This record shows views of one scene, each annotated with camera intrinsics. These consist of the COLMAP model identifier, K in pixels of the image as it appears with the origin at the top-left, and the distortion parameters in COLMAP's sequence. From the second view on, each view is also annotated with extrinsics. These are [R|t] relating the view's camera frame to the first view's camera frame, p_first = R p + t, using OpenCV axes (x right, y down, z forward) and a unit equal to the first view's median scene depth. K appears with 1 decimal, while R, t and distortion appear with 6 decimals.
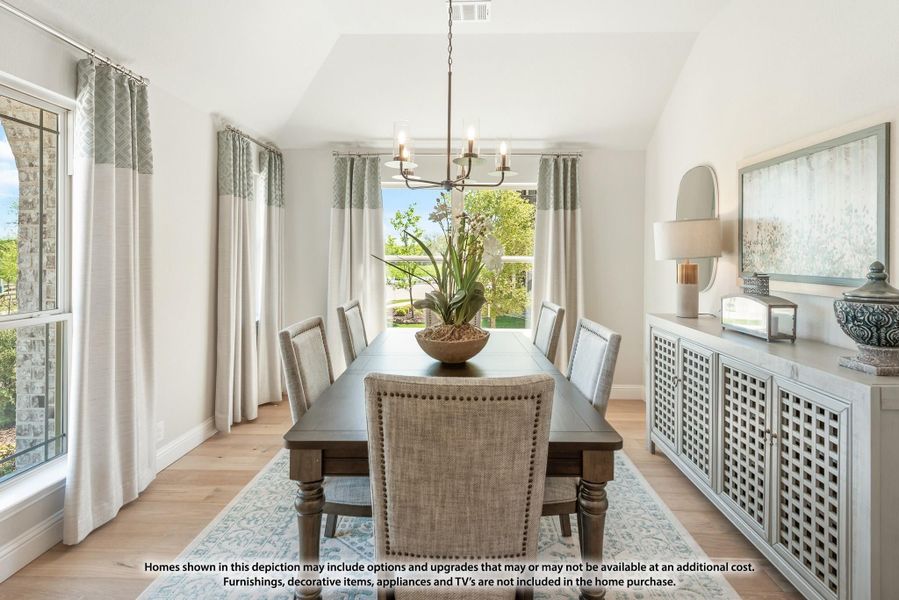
lens RADIAL K [[445.4, 0, 452.4], [0, 445.4, 260.7], [0, 0, 1]] dist [-0.002835, -0.000552]
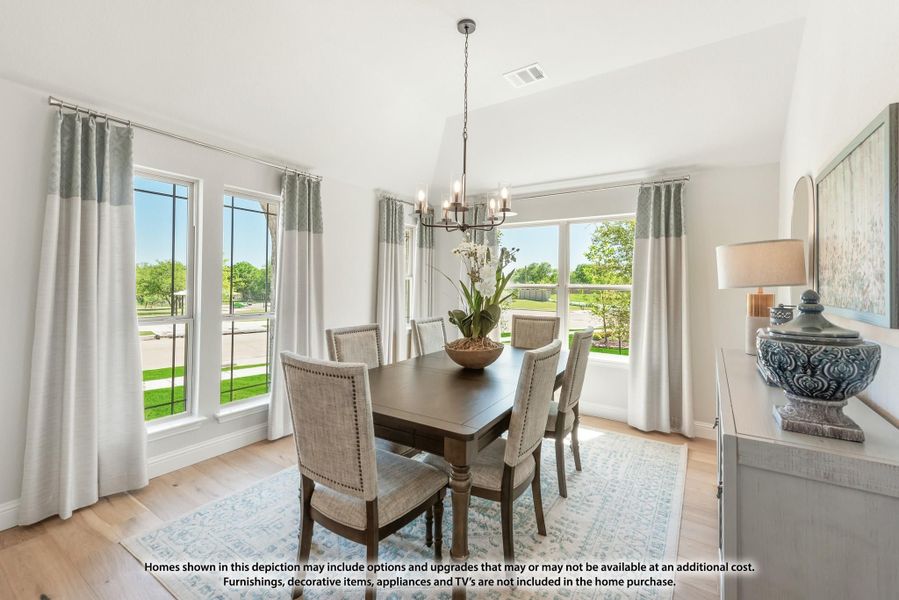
lens RADIAL K [[384.2, 0, 447.3], [0, 384.2, 283.7], [0, 0, 1]] dist [0.002336, 0.000026]
pose [[0.841059, 0.003051, -0.540935, 0.502145], [-0.010435, 0.999890, -0.010585, 0.003591], [0.540843, 0.014547, 0.840998, 0.048503]]
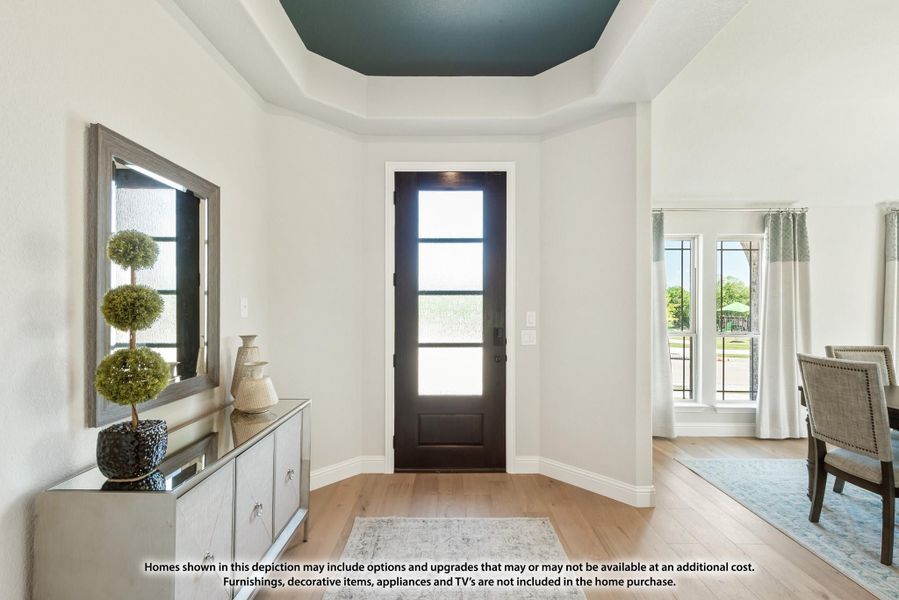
lens RADIAL K [[408.3, 0, 449.7], [0, 408.3, 306.3], [0, 0, 1]] dist [0.004419, 0.000395]
pose [[0.011727, -0.008718, -0.999893, 0.955083], [-0.006746, 0.999939, -0.008798, 0.010539], [0.999908, 0.006848, 0.011668, -0.458316]]
